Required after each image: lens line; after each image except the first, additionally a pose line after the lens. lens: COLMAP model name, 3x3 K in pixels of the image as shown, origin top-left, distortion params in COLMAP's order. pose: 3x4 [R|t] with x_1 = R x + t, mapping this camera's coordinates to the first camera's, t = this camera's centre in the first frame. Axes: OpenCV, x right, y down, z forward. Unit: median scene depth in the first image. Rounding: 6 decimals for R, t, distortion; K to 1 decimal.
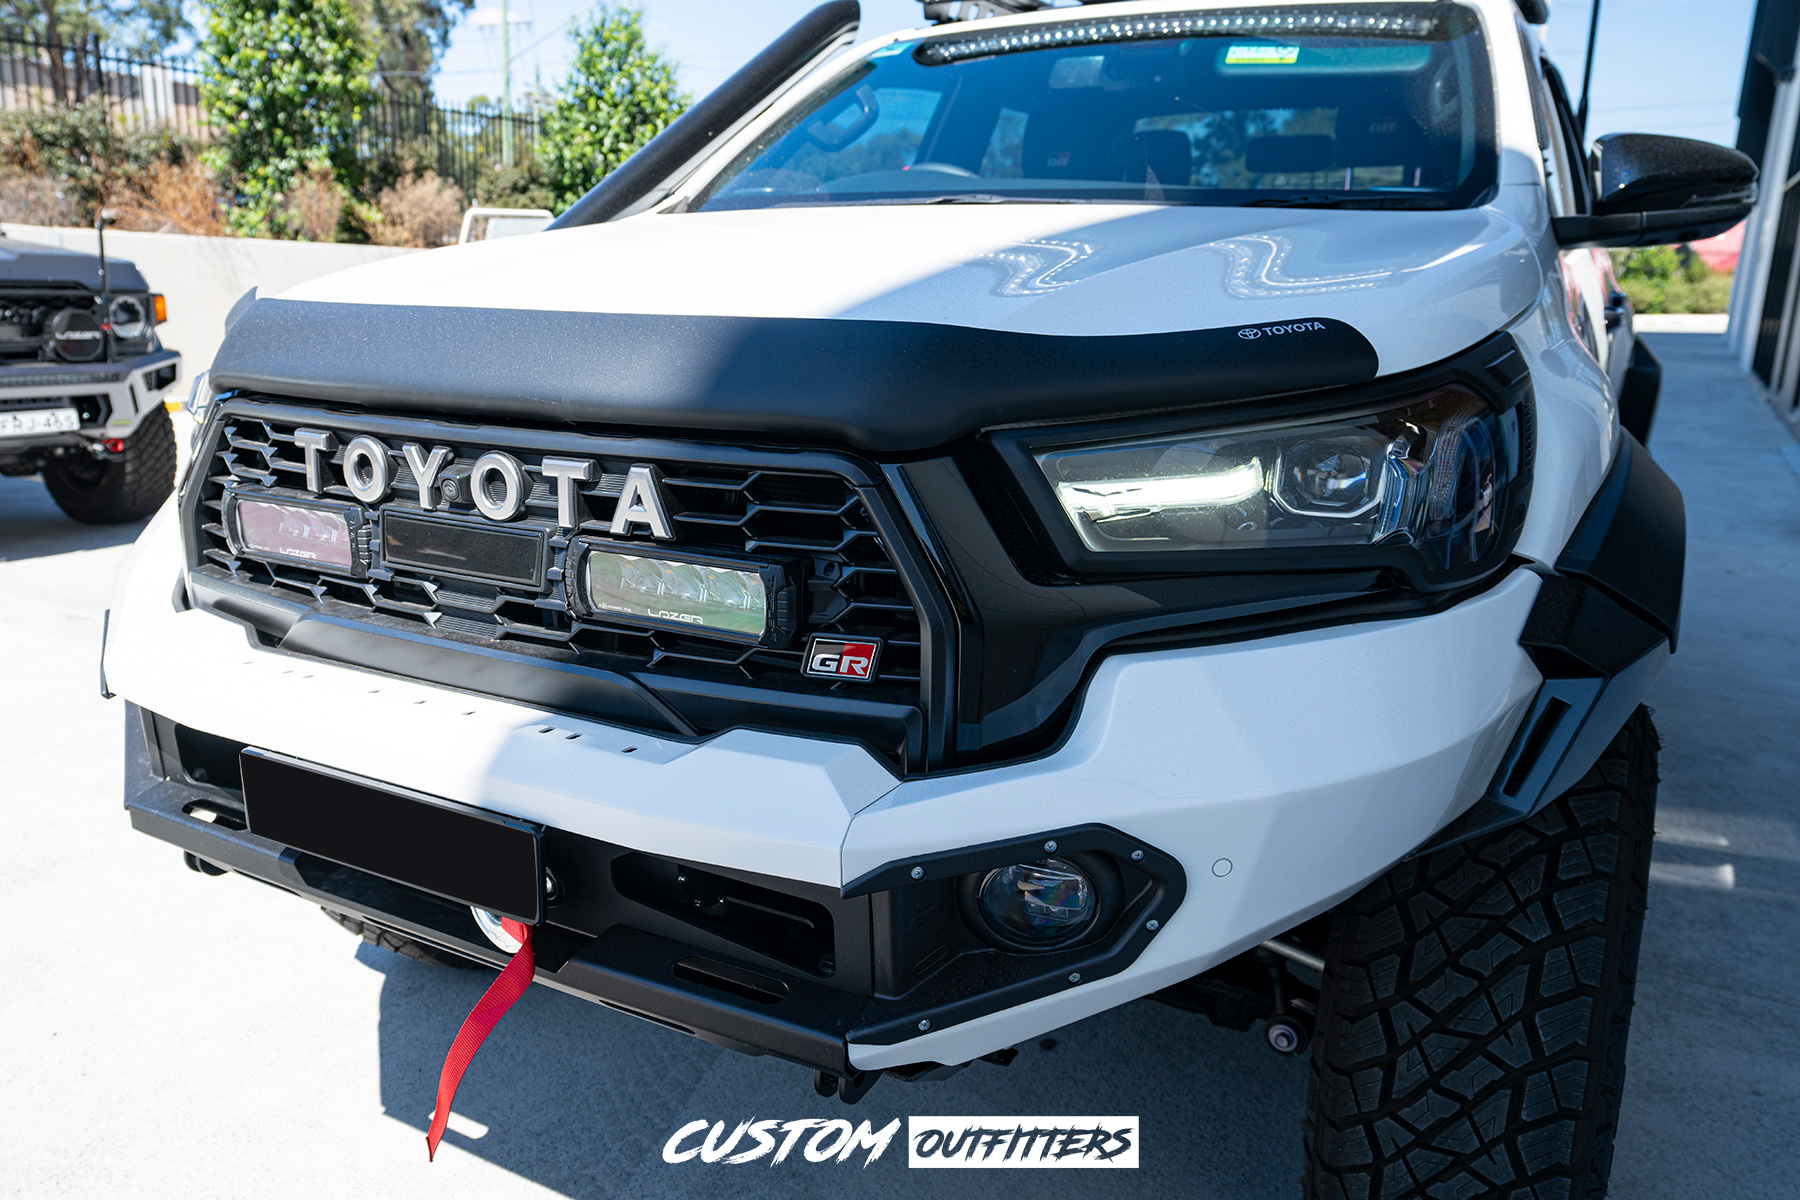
lens RADIAL K [[1370.6, 0, 896.6], [0, 1370.6, 605.8], [0, 0, 1]] dist [-0.015969, 0.019978]
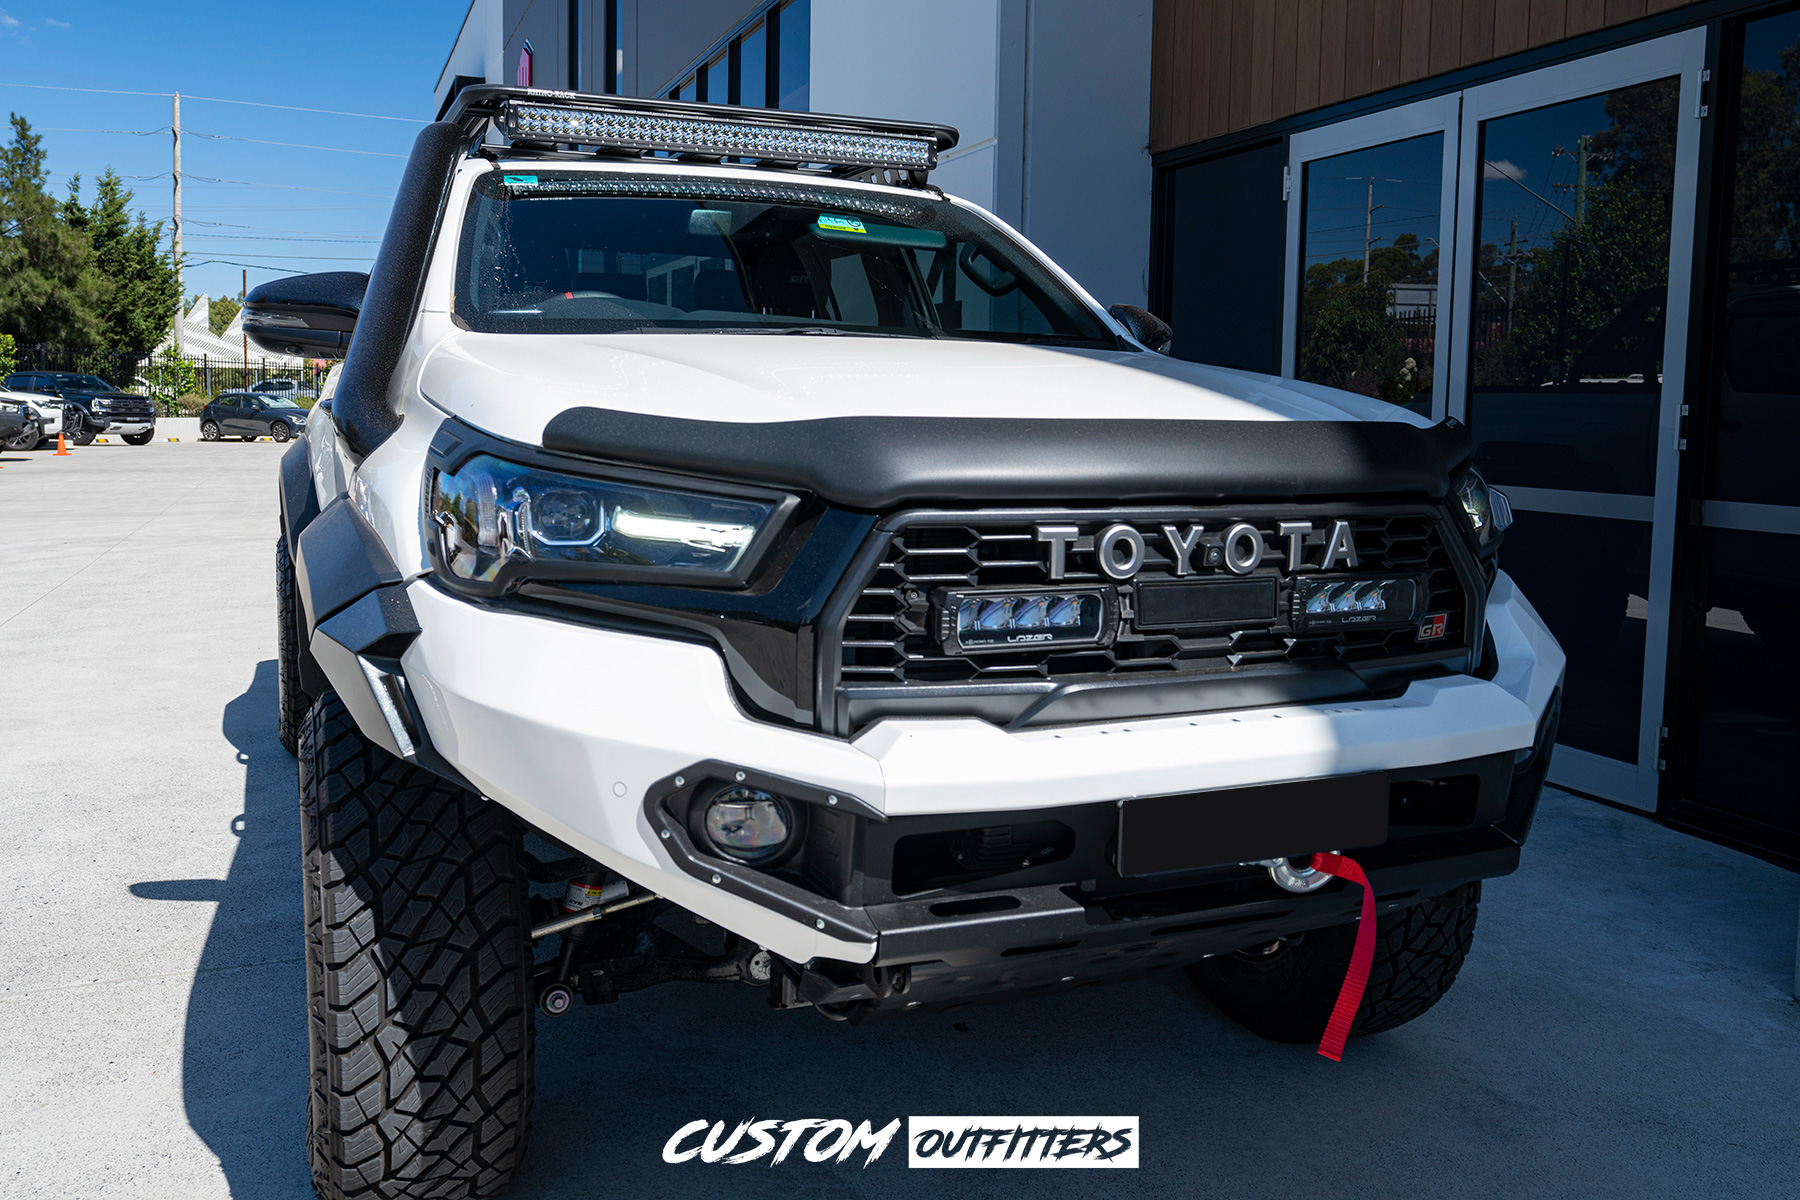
lens RADIAL K [[1407.3, 0, 964.7], [0, 1407.3, 585.3], [0, 0, 1]] dist [-0.003511, -0.000110]
pose [[0.595638, -0.105040, 0.796355, -1.601543], [0.189054, 0.981895, -0.011891, -0.089873], [-0.780688, 0.157637, 0.604712, 0.400043]]
